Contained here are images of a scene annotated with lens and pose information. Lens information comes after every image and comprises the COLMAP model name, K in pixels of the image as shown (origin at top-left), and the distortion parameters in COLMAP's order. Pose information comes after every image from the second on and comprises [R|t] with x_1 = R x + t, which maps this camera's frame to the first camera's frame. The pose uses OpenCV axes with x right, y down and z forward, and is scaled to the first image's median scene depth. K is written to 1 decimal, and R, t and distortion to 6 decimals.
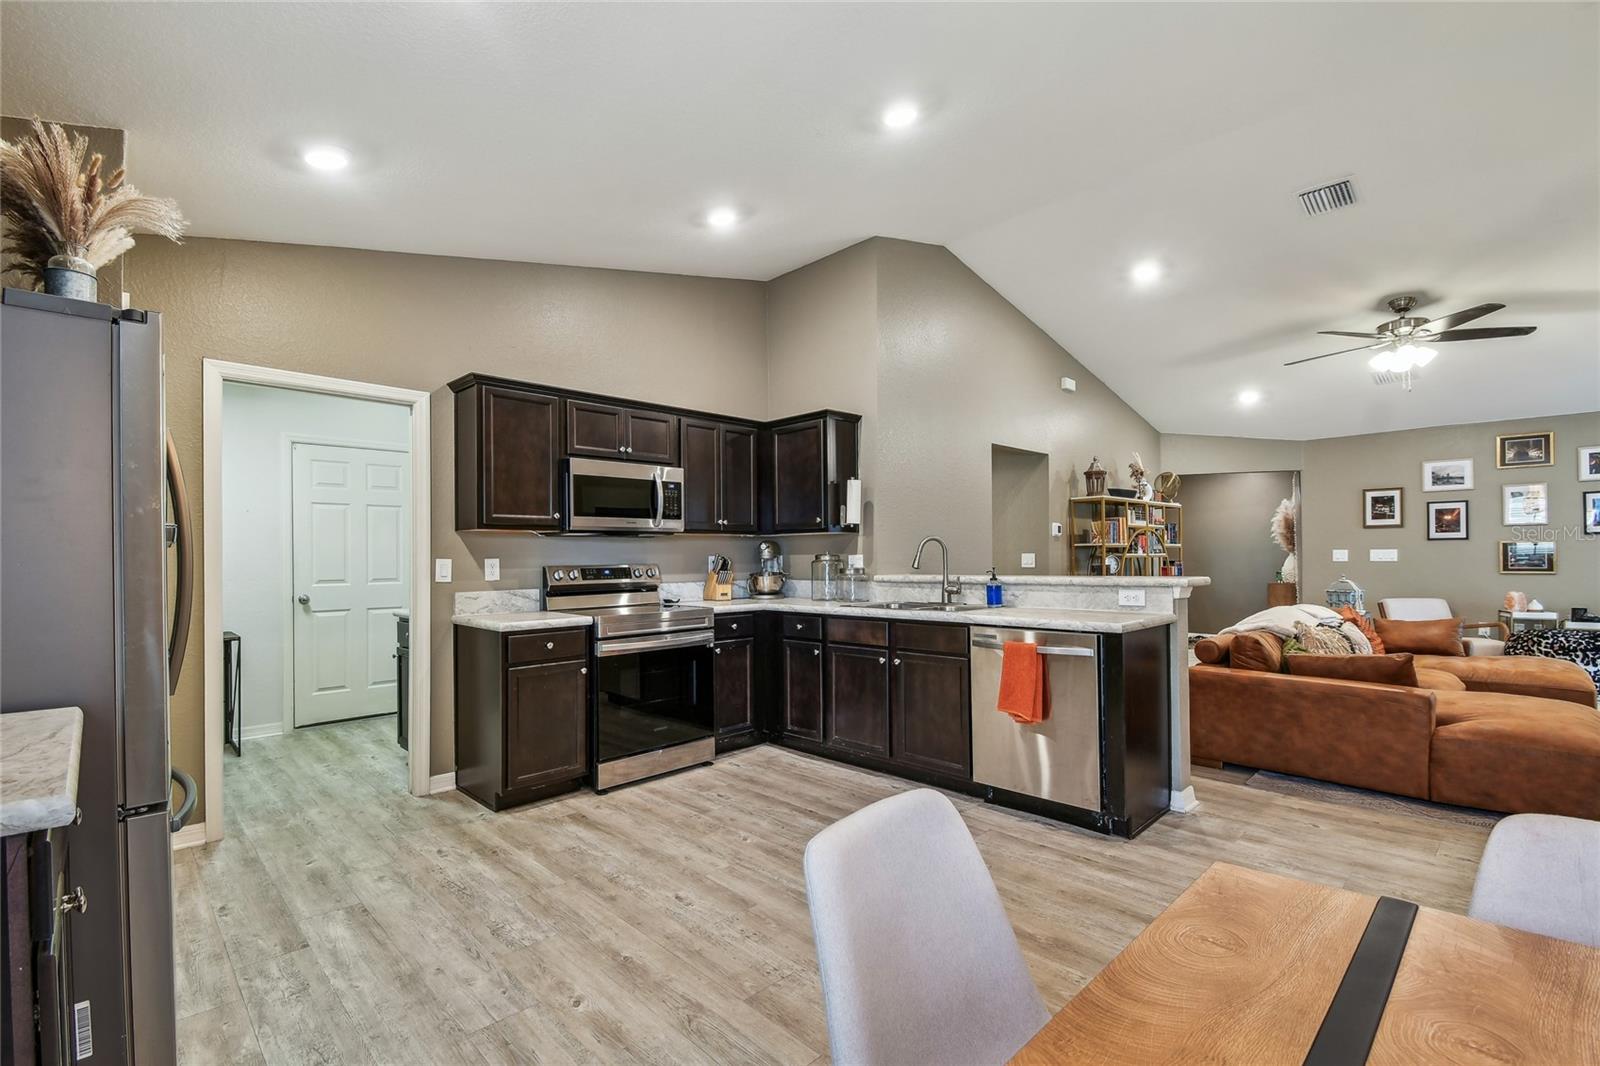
lens RADIAL K [[716.0, 0, 793.2], [0, 716.0, 553.3], [0, 0, 1]] dist [0.029378, -0.024693]
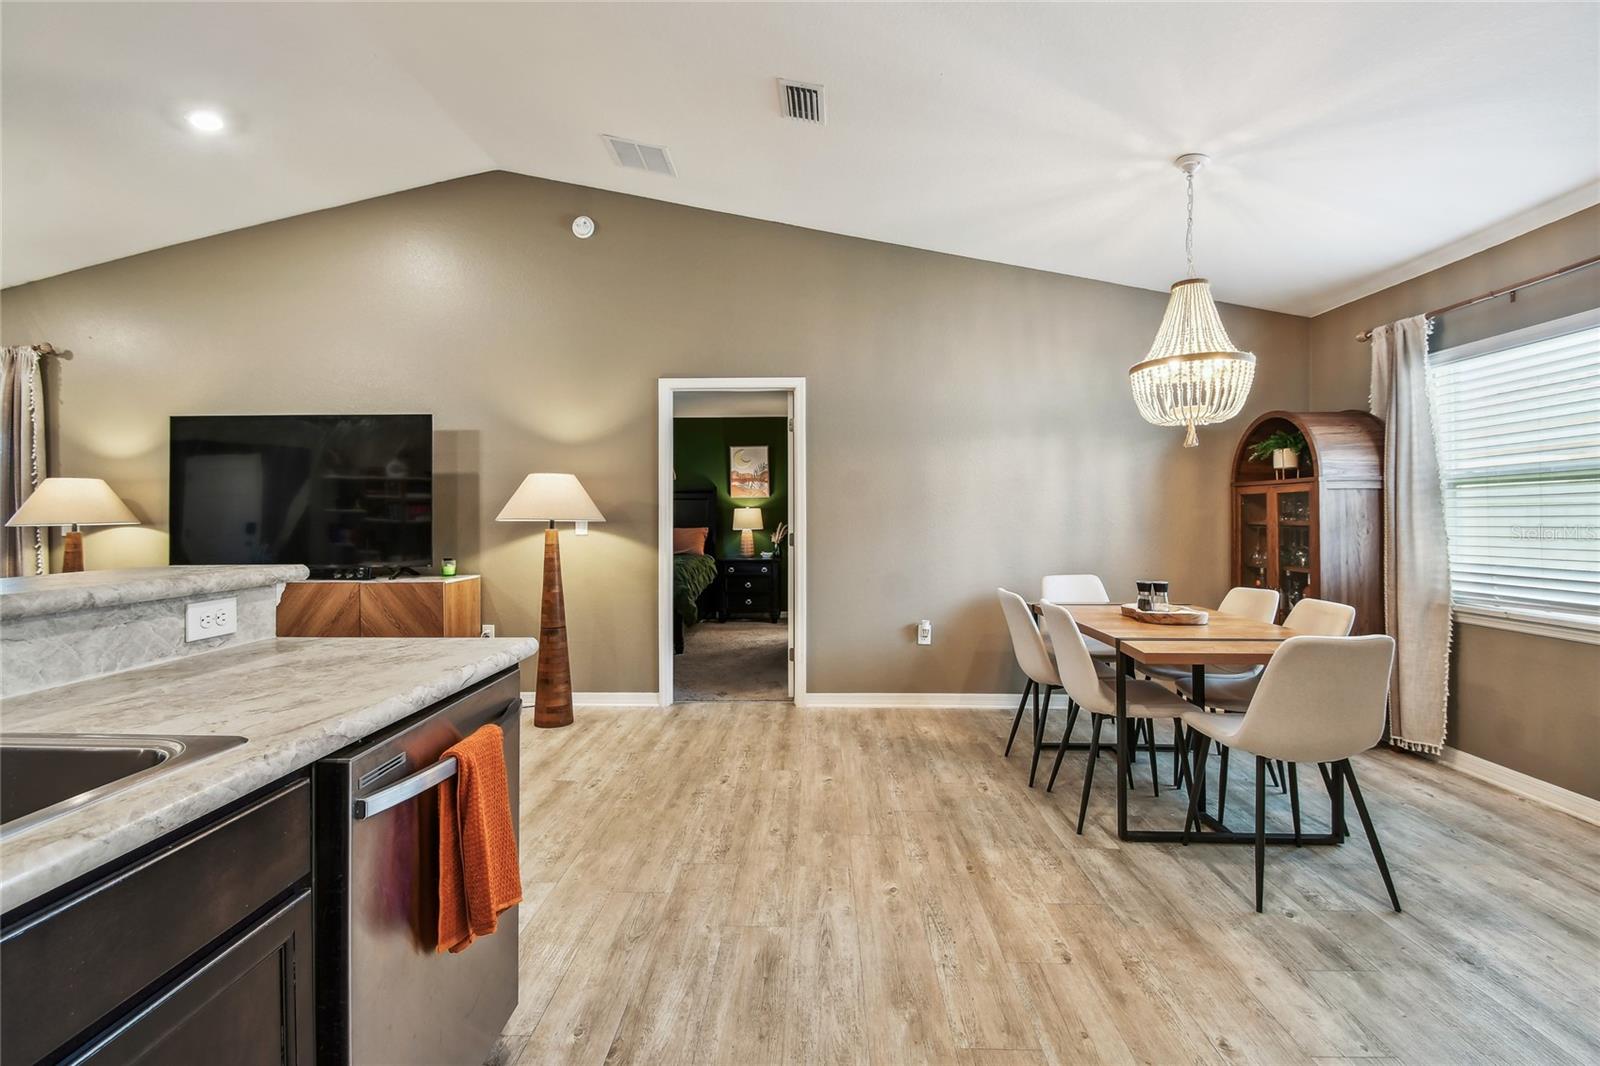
lens RADIAL K [[716.4, 0, 793.9], [0, 716.4, 512.0], [0, 0, 1]] dist [0.032332, -0.024232]
pose [[-0.689427, 0.018235, 0.724126, -0.081698], [0.007029, 0.999804, -0.018485, 0.006527], [-0.724321, -0.007654, -0.689420, 0.933696]]
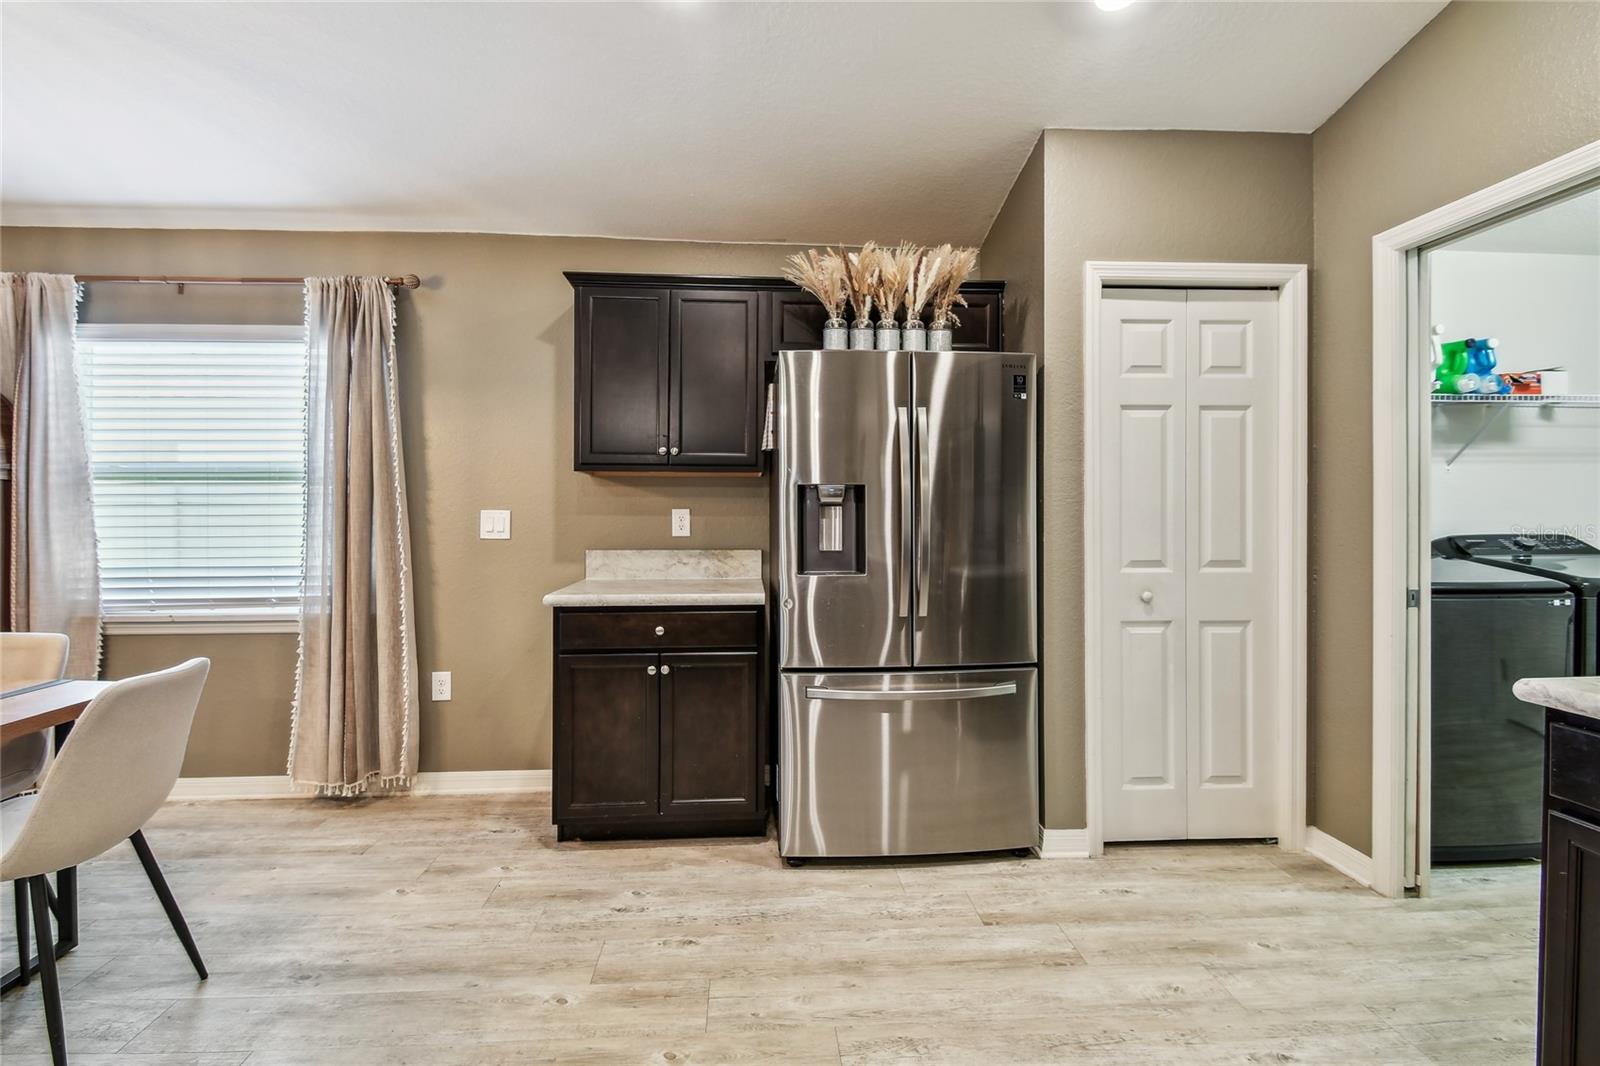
lens RADIAL K [[730.2, 0, 792.0], [0, 730.2, 512.0], [0, 0, 1]] dist [0.033724, -0.023075]
pose [[-0.653260, 0.009922, -0.757069, 0.117302], [0.011451, 0.999929, 0.003224, 0.003559], [0.757047, -0.006563, -0.653327, 0.821612]]
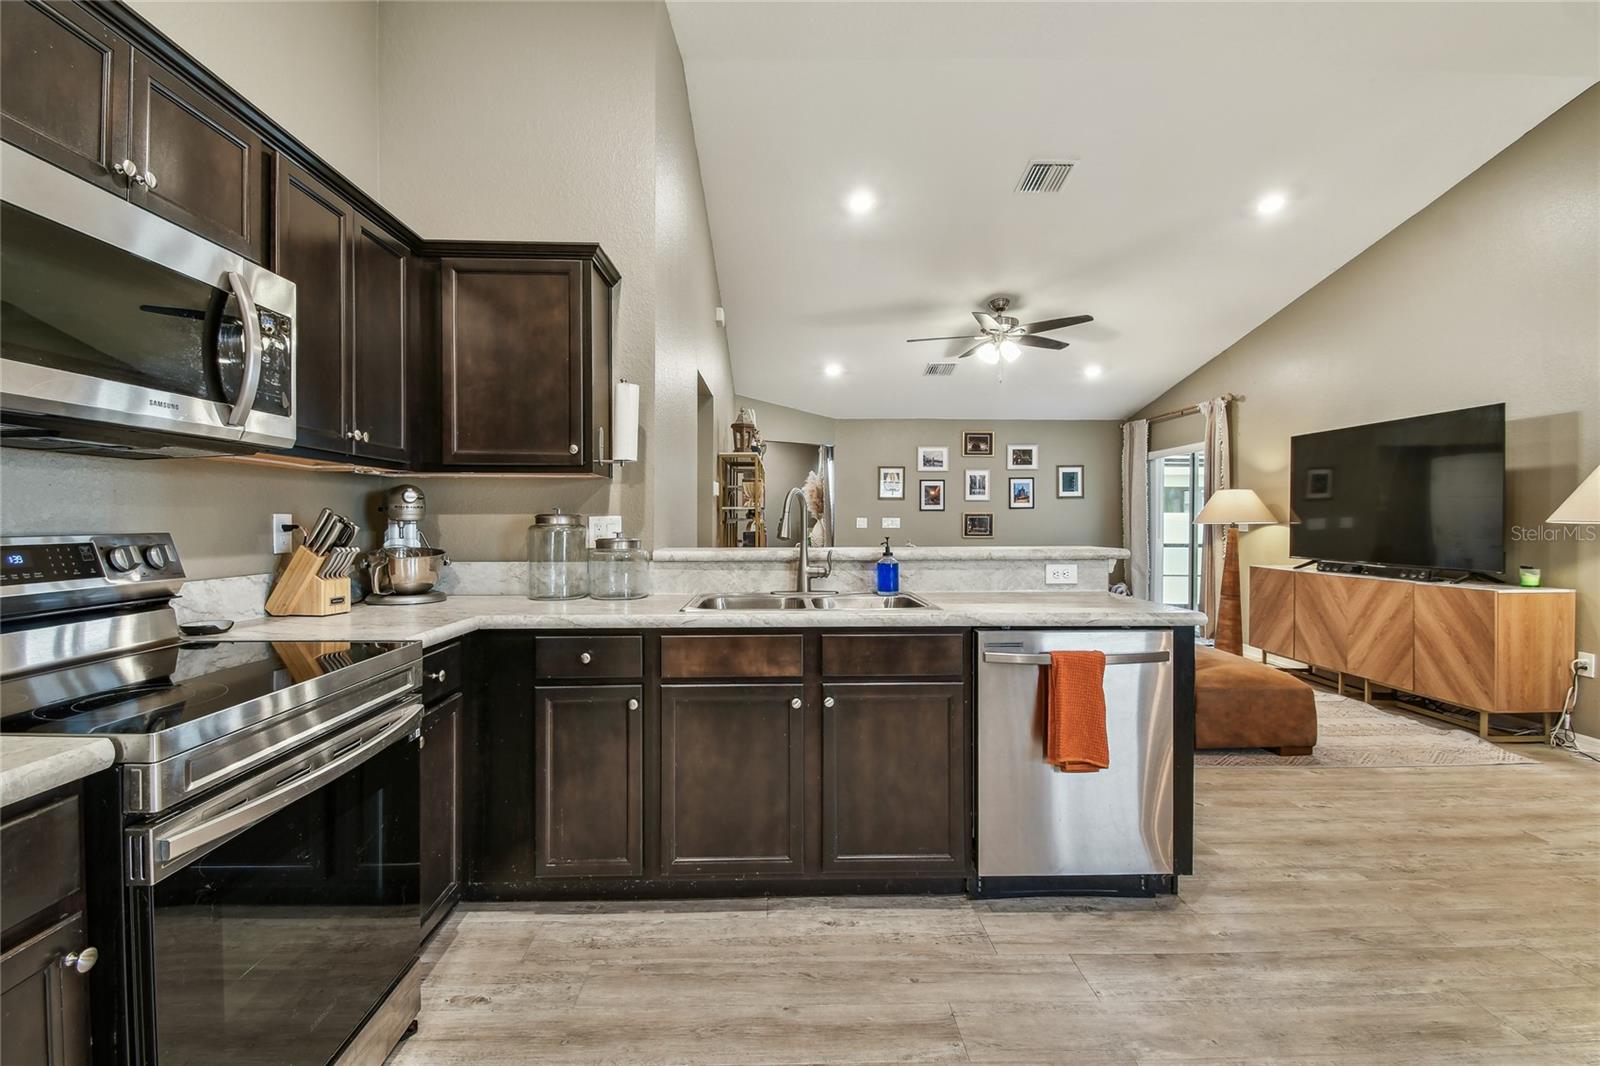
lens RADIAL K [[714.3, 0, 792.3], [0, 714.3, 528.0], [0, 0, 1]] dist [0.032761, -0.024290]
pose [[0.681333, 0.002244, 0.731971, -0.282473], [-0.011763, 0.999900, 0.007884, 0.006898], [-0.731879, -0.013982, 0.681291, 0.602886]]
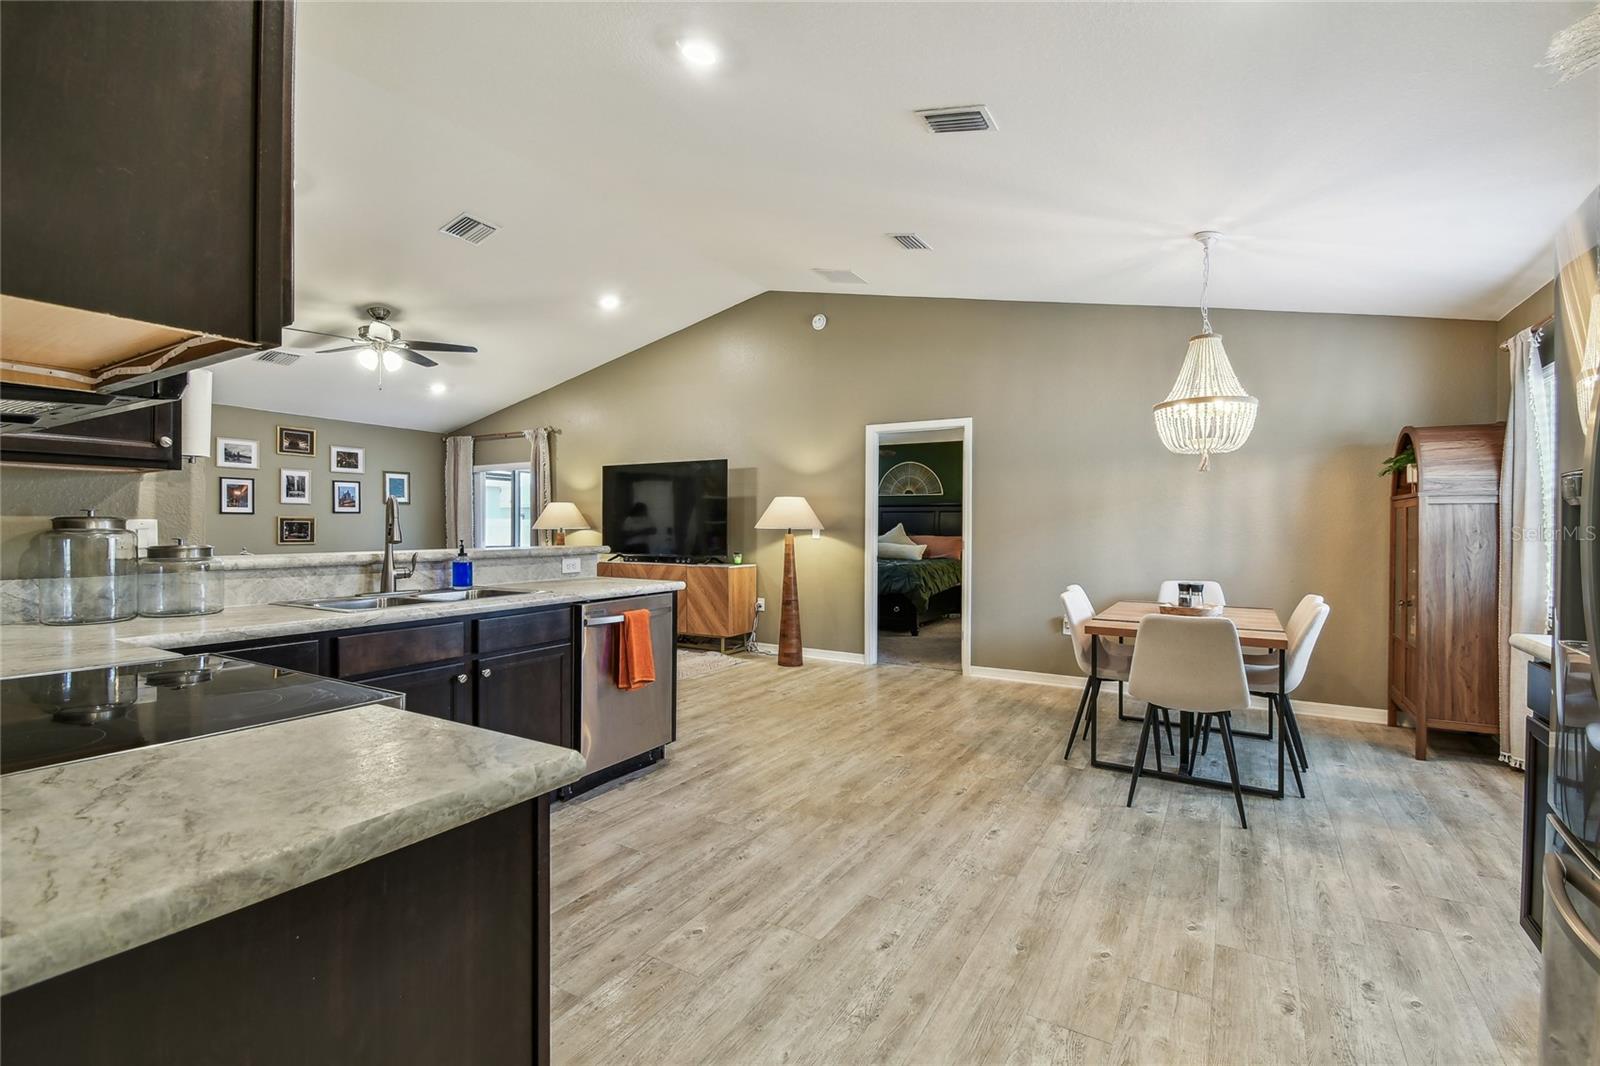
lens RADIAL K [[714.3, 0, 792.3], [0, 714.3, 528.0], [0, 0, 1]] dist [0.032761, -0.024290]
pose [[-0.250675, 0.007542, 0.968042, -0.594288], [-0.007308, 0.999926, -0.009683, 0.011508], [-0.968044, -0.009501, -0.250601, 0.845100]]
